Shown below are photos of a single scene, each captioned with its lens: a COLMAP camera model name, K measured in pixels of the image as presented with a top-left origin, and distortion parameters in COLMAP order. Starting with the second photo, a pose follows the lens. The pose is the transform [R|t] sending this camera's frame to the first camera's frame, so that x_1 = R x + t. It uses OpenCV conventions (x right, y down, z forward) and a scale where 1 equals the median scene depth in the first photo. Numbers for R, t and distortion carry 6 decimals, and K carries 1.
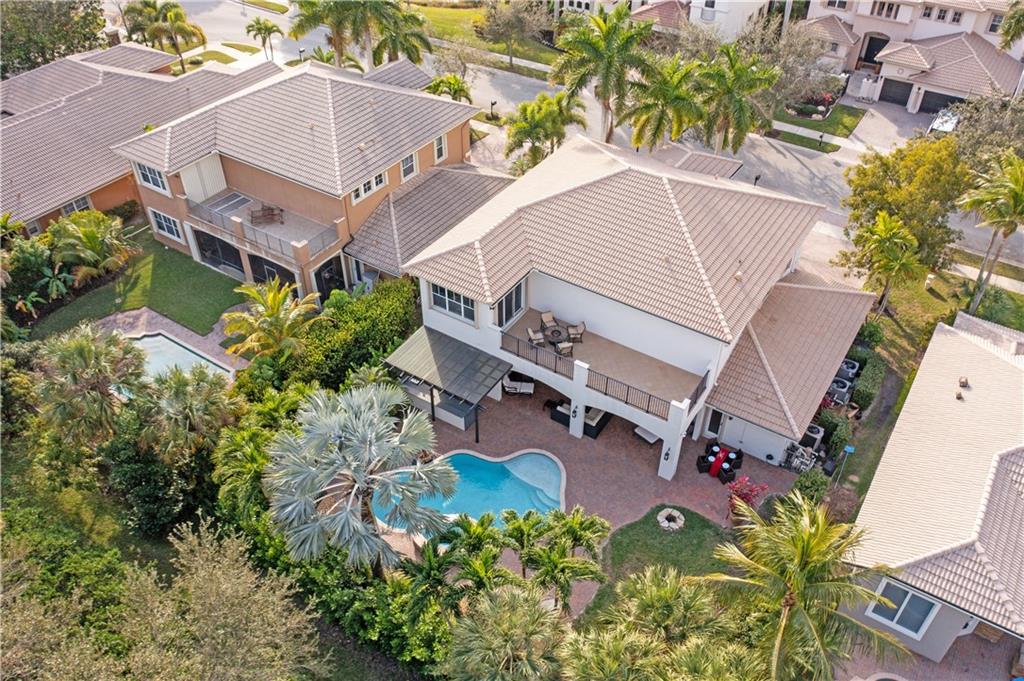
lens RADIAL K [[805.1, 0, 512.0], [0, 805.1, 340.5], [0, 0, 1]] dist [-0.008986, -0.005367]
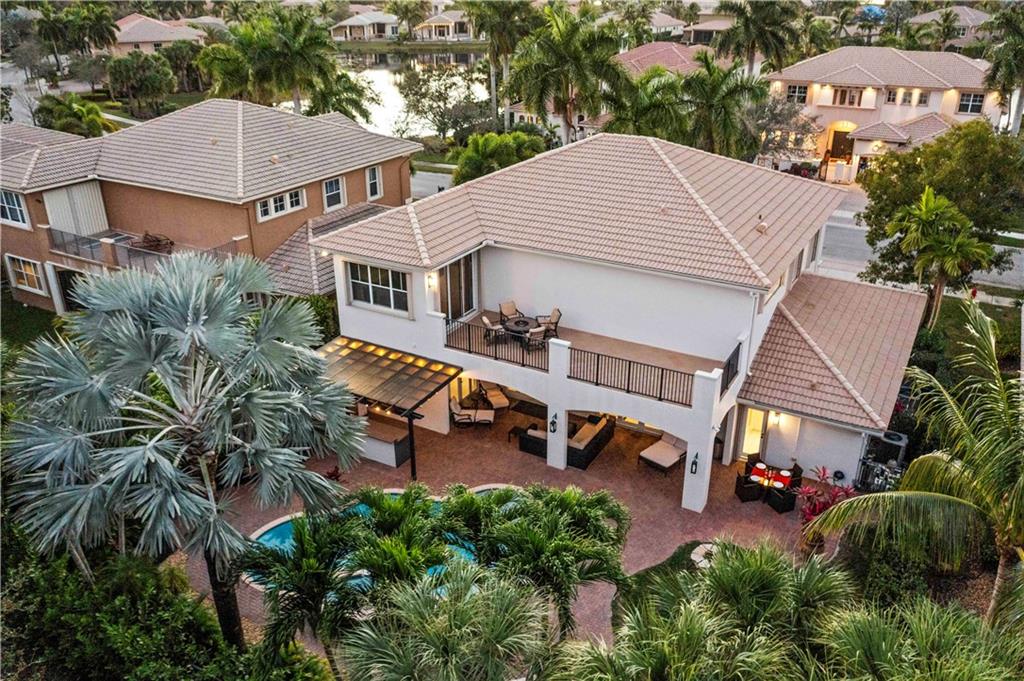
lens RADIAL K [[805.1, 0, 512.0], [0, 805.1, 340.5], [0, 0, 1]] dist [-0.008986, -0.005367]
pose [[0.998201, -0.029414, 0.052240, 0.007682], [0.042459, 0.962026, -0.269637, 0.196928], [-0.042325, 0.271370, 0.961544, 0.301395]]
